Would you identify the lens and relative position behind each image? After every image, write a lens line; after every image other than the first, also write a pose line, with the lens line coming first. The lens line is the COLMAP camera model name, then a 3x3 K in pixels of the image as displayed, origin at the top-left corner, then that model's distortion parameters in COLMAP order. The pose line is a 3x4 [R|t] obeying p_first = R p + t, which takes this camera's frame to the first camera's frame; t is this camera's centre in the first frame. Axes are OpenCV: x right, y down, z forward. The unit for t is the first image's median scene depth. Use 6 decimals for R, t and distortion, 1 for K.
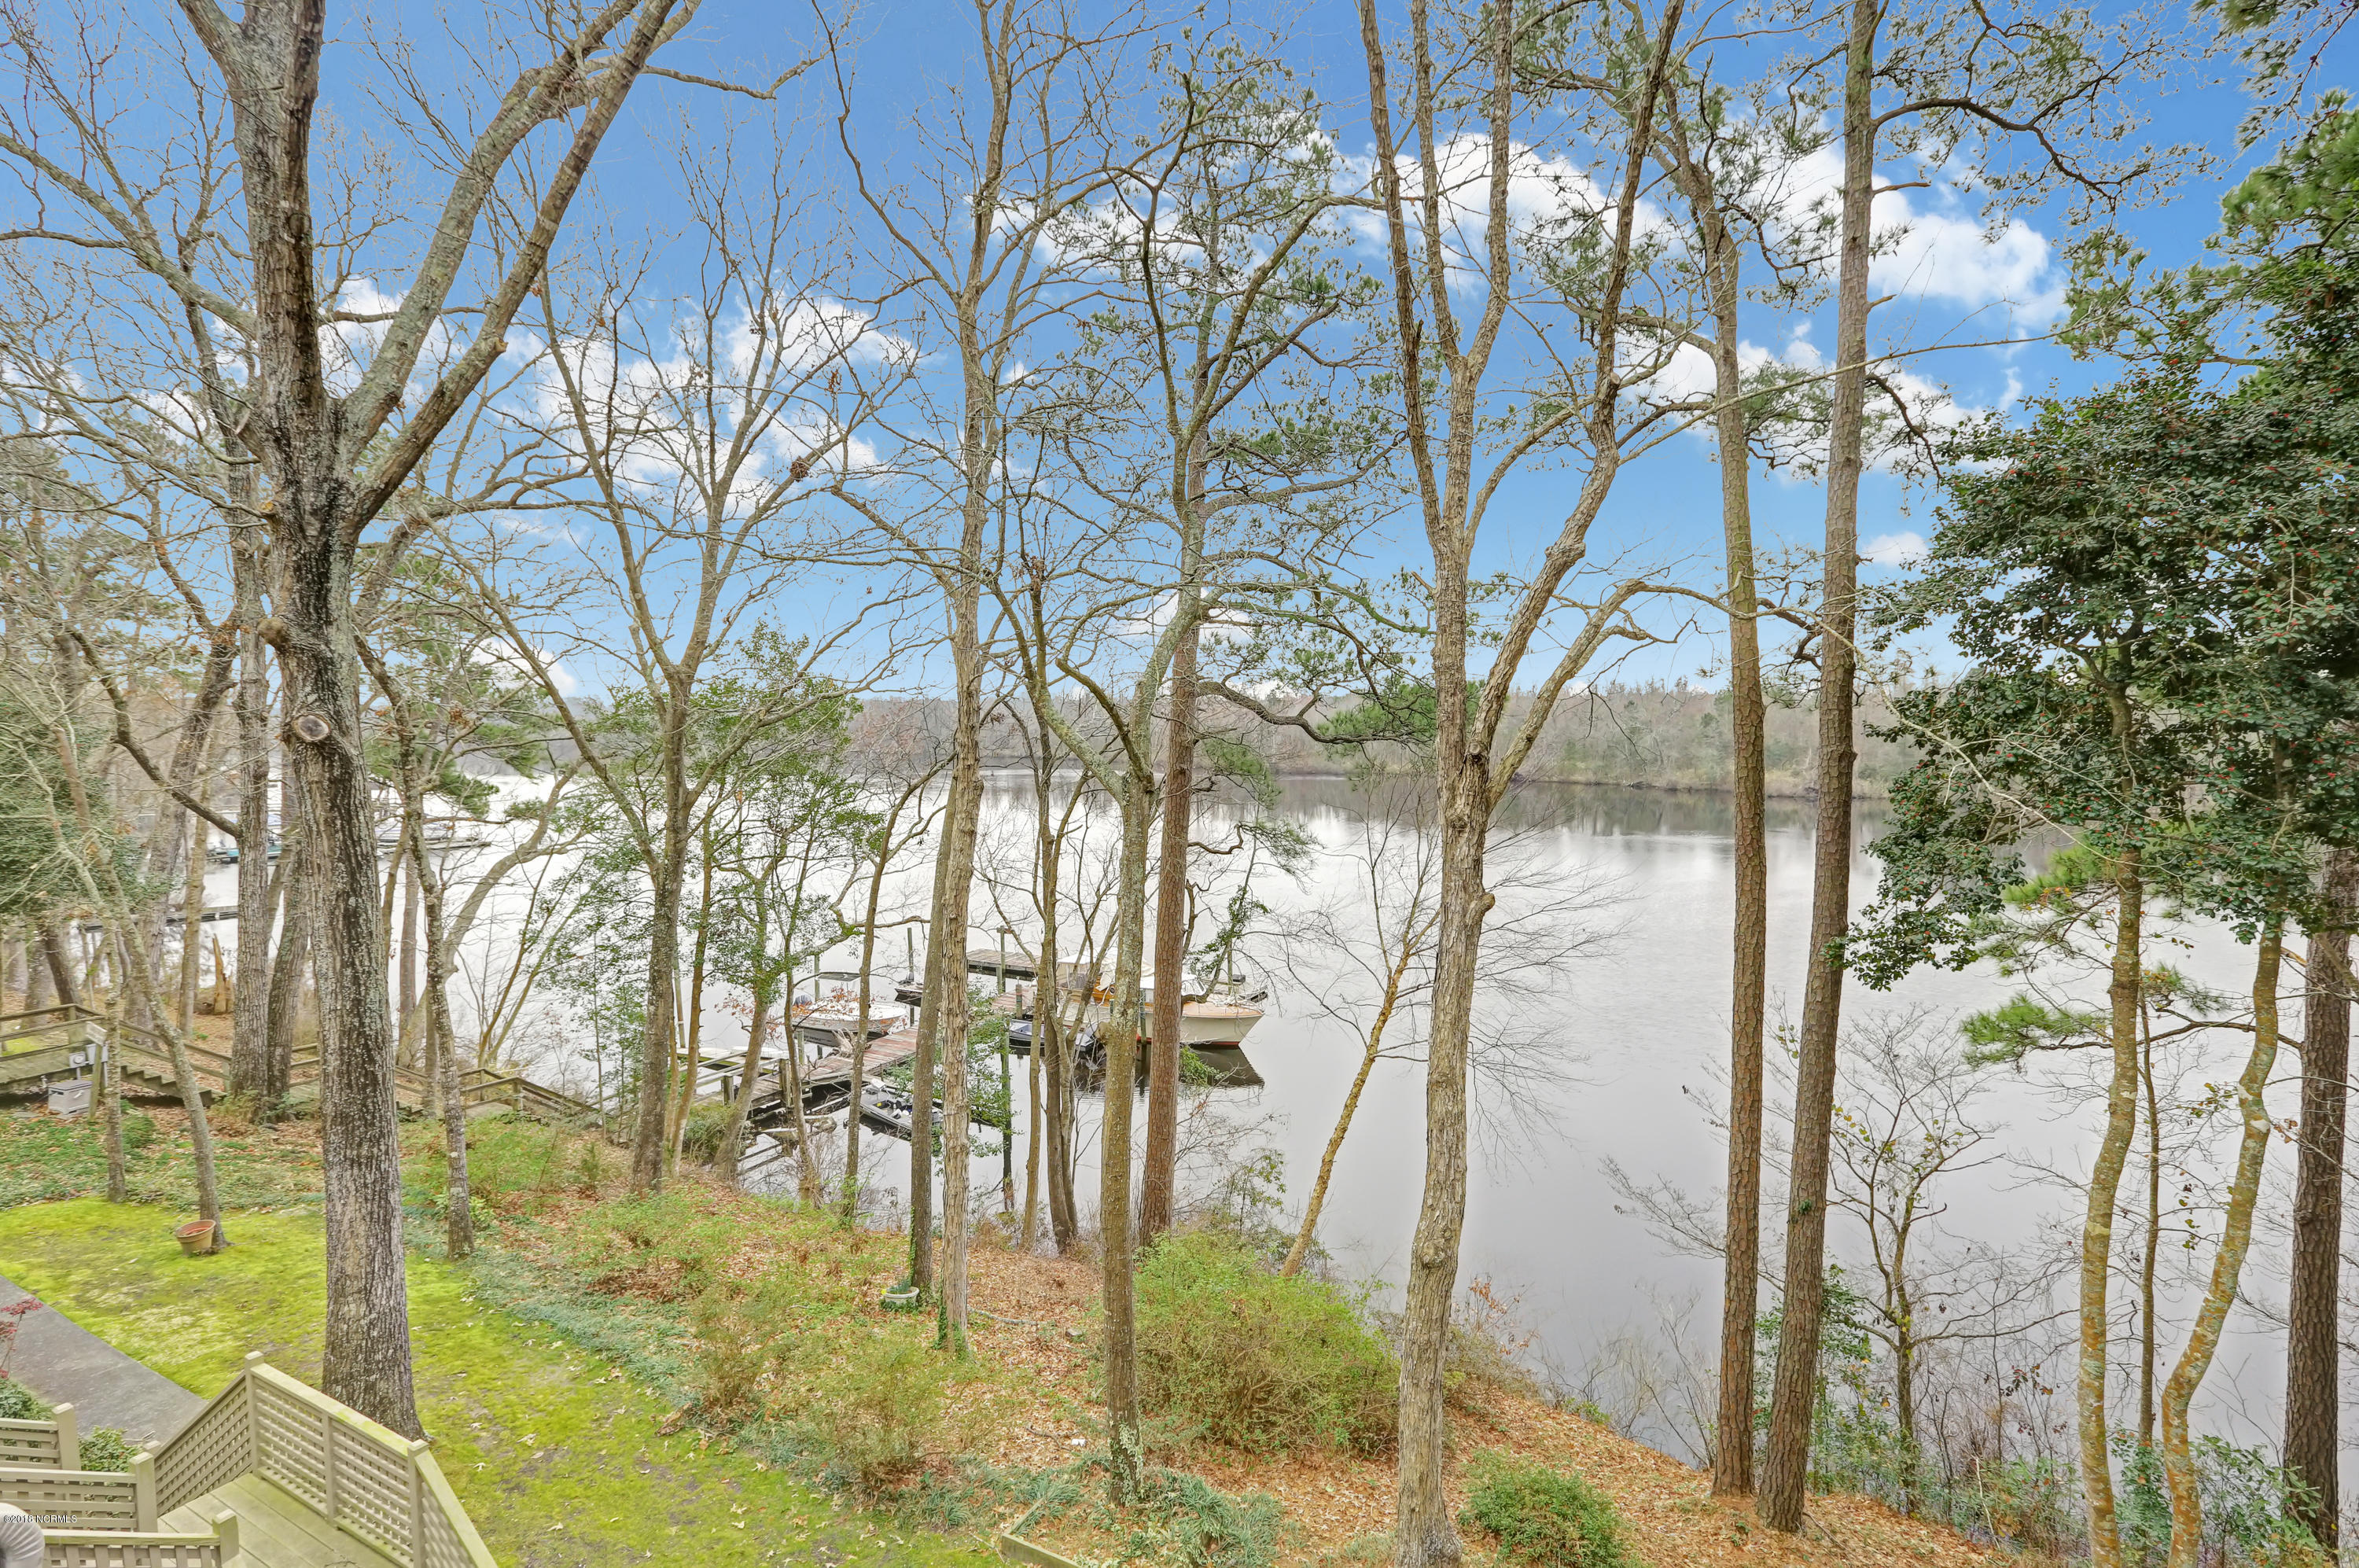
lens RADIAL K [[1112.8, 0, 1179.5], [0, 1112.8, 784.0], [0, 0, 1]] dist [-0.072880, 0.035767]
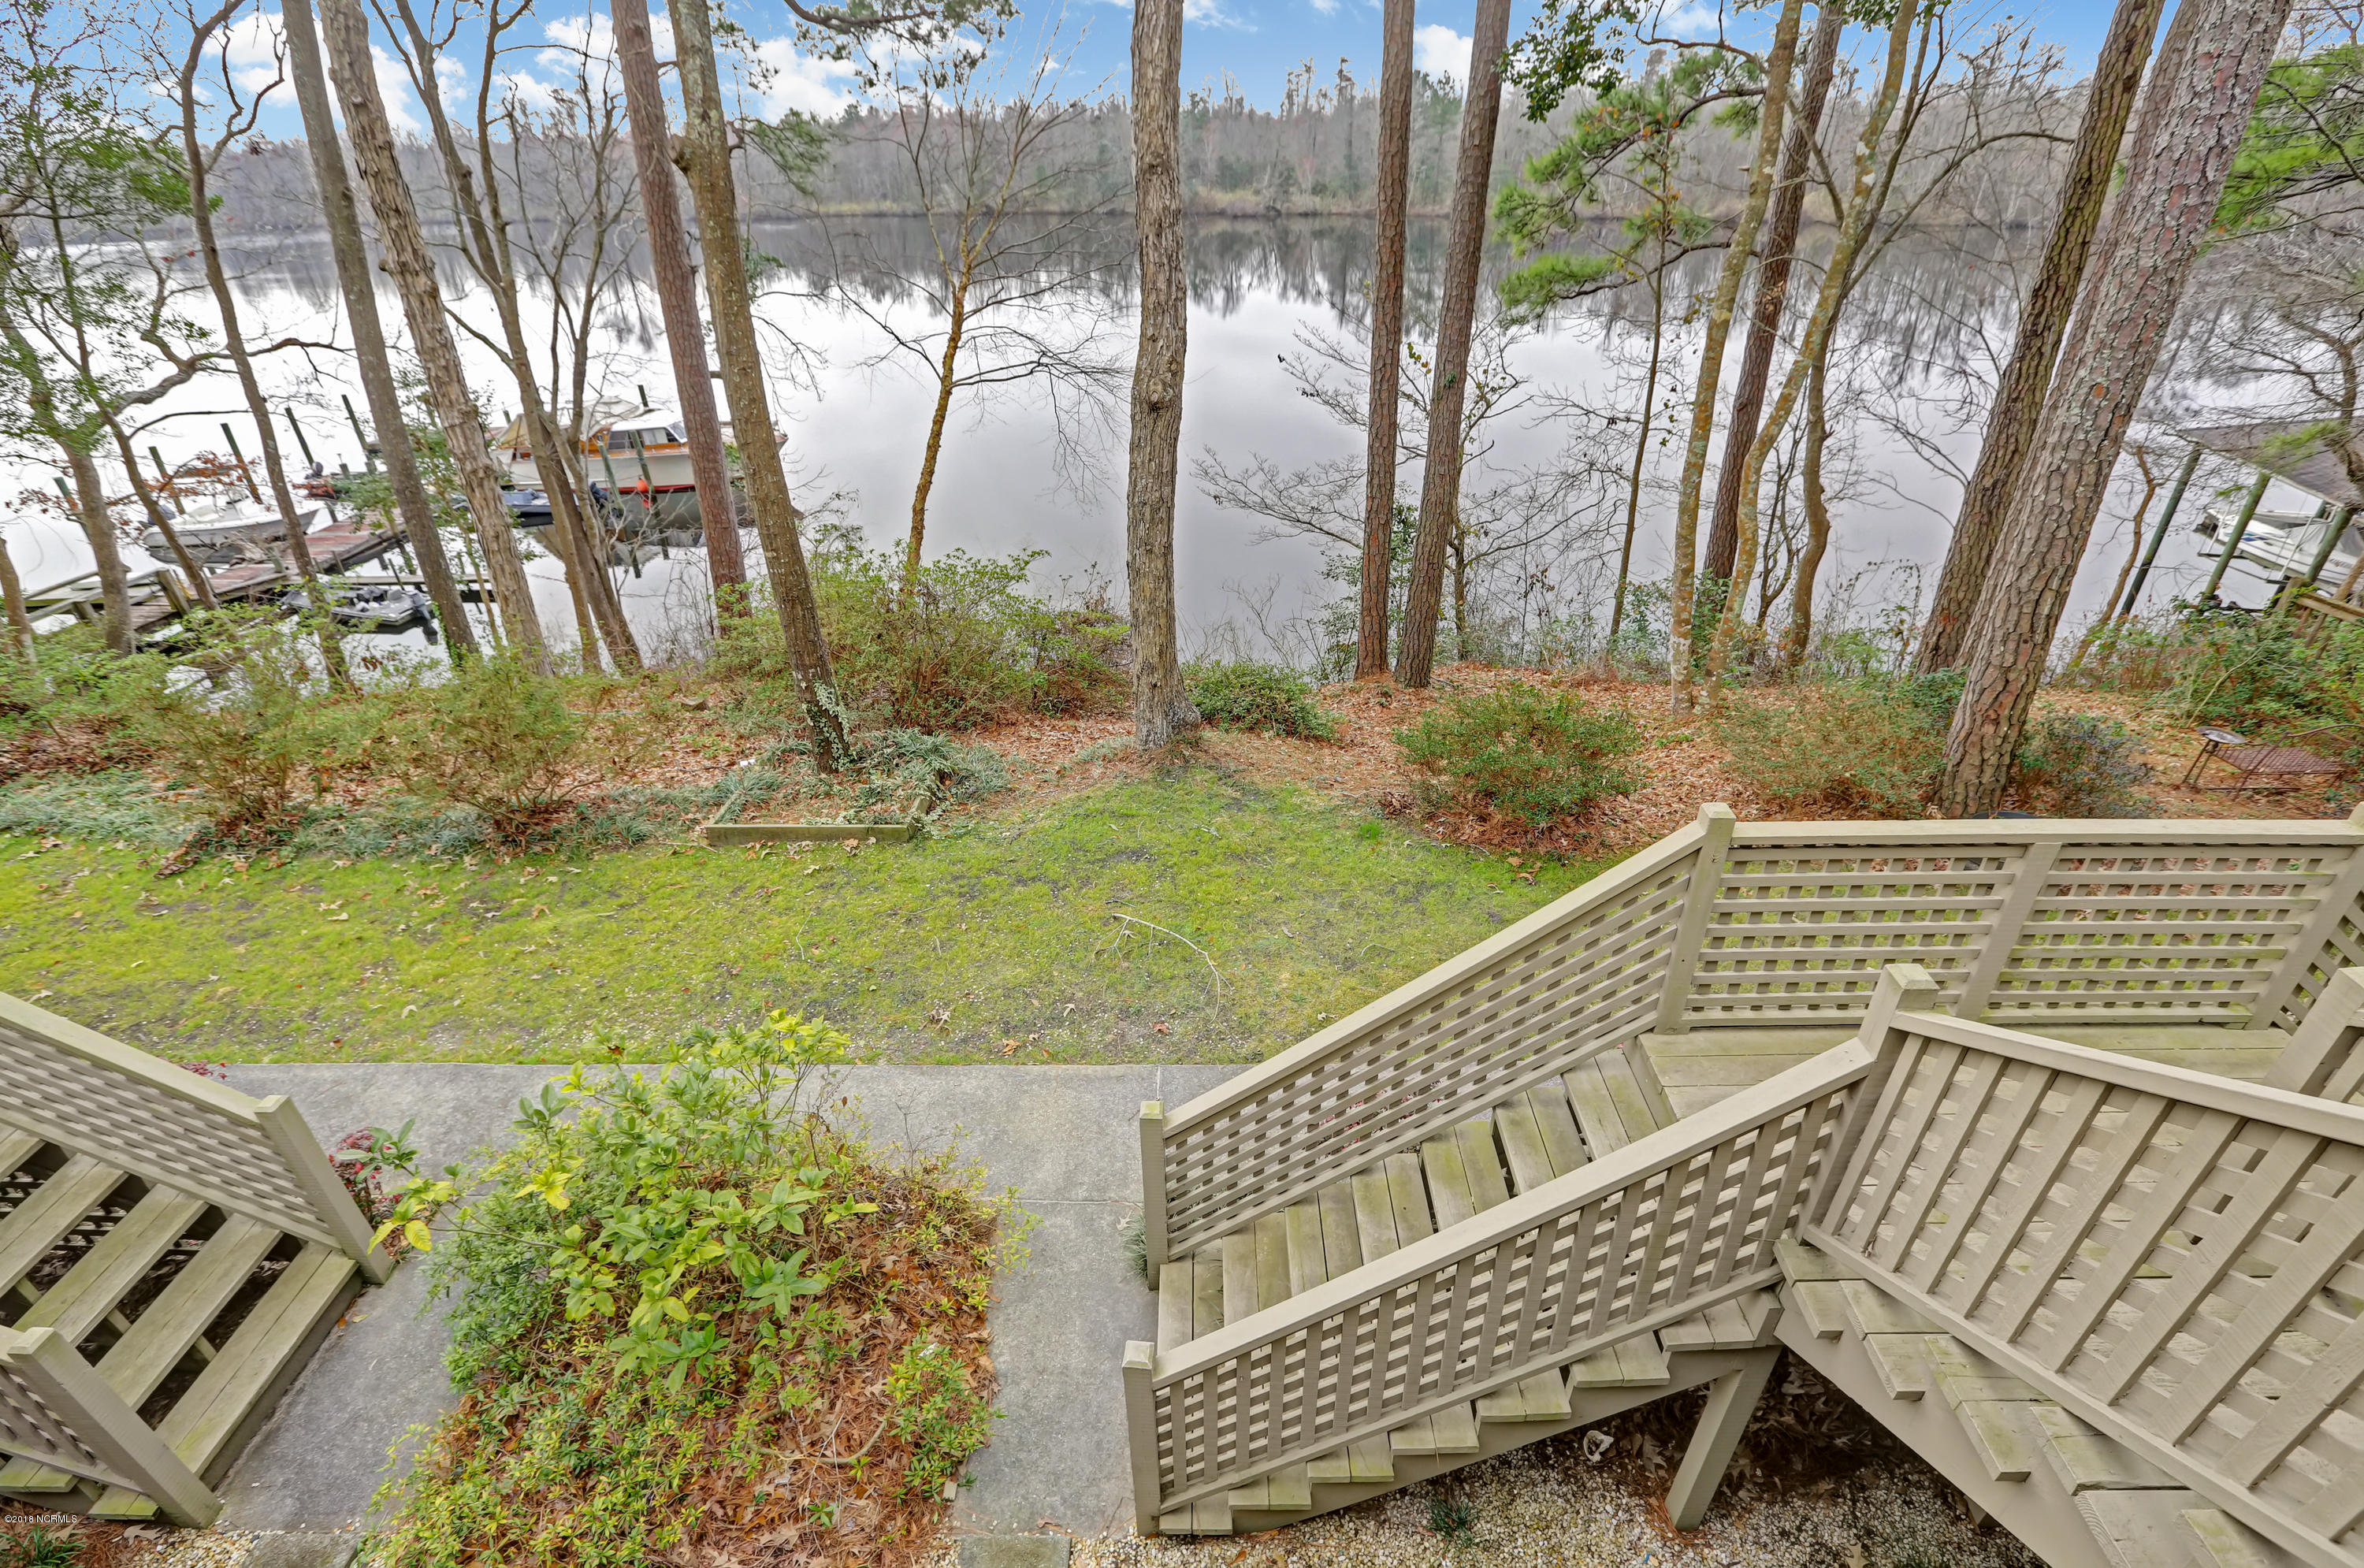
lens RADIAL K [[1085.9, 0, 1183.1], [0, 1085.9, 787.8], [0, 0, 1]] dist [-0.056912, 0.020772]
pose [[0.895333, -0.242025, 0.373901, -0.078843], [0.042764, 0.882313, 0.468716, 0.168145], [-0.443339, -0.403668, 0.800314, 0.104163]]
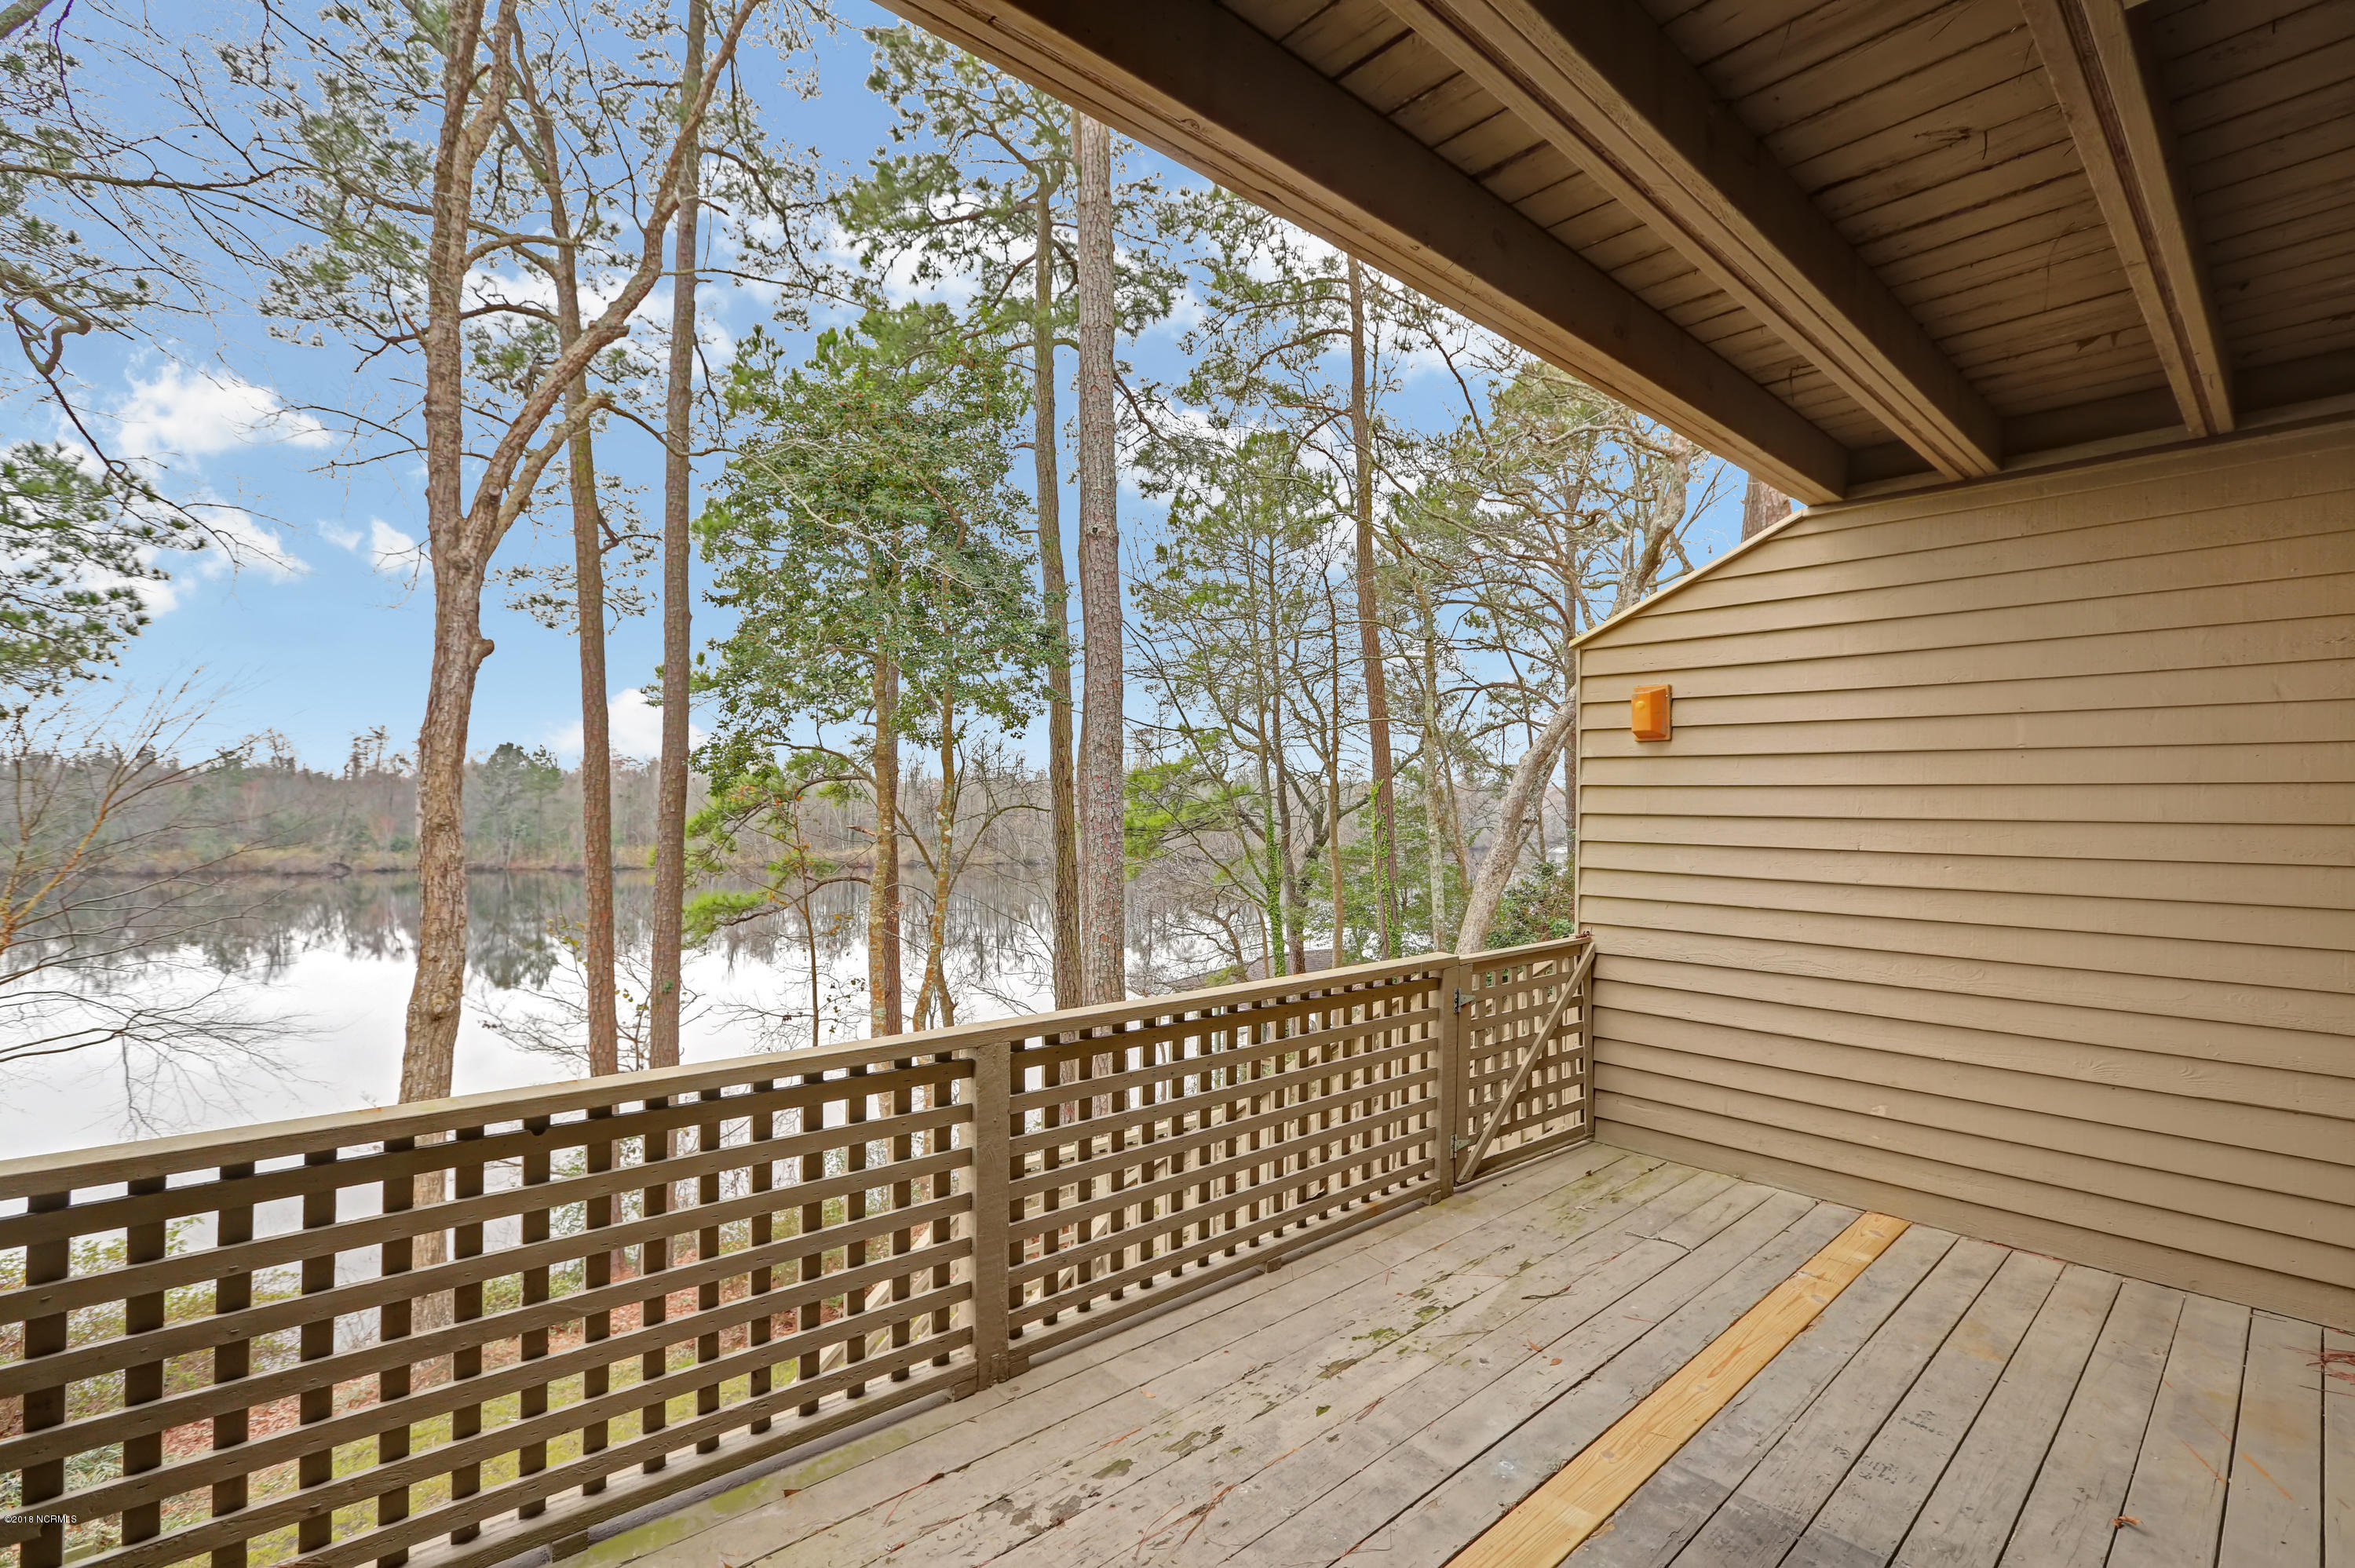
lens RADIAL K [[1080.2, 0, 1188.9], [0, 1080.2, 787.1], [0, 0, 1]] dist [-0.060282, 0.020793]
pose [[0.343861, 0.021136, 0.938783, -0.228239], [0.049867, 0.997925, -0.040733, 0.168948], [-0.937696, 0.060820, 0.342093, 0.030249]]
